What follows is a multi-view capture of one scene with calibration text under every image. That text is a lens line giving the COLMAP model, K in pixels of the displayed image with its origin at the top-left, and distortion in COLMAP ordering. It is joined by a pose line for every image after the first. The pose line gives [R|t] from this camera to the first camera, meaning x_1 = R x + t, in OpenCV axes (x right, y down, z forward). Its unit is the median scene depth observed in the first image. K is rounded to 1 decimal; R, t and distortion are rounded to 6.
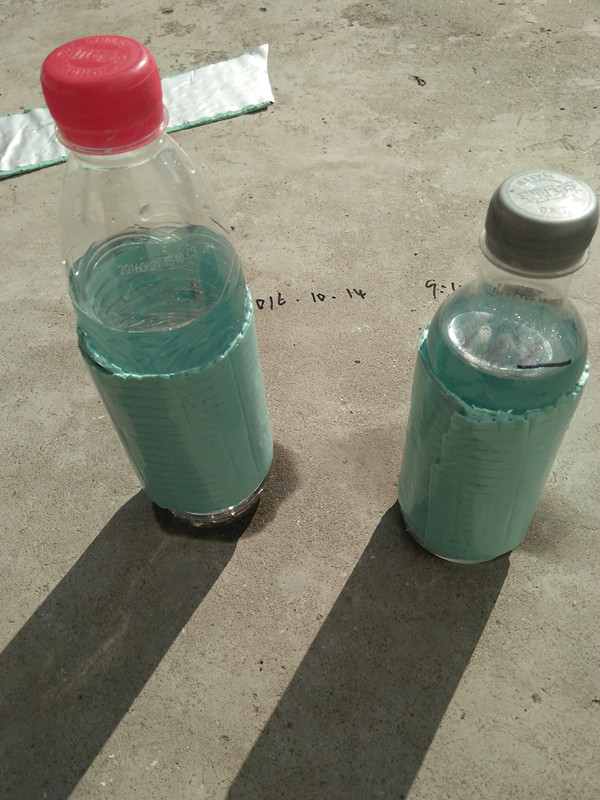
lens RADIAL K [[645.4, 0, 300.0], [0, 645.4, 400.0], [0, 0, 1]] dist [0.046597, -0.075877]
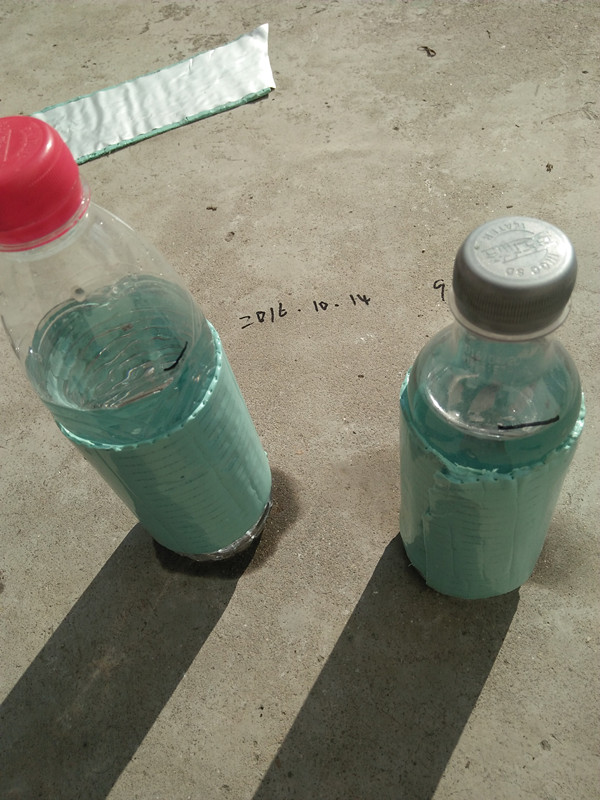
lens RADIAL K [[645.4, 0, 300.0], [0, 645.4, 400.0], [0, 0, 1]] dist [0.046597, -0.075877]
pose [[0.996272, -0.046329, -0.072773, 0.082245], [0.050753, 0.996897, 0.060163, -0.106118], [0.069760, -0.063632, 0.995532, 0.045547]]
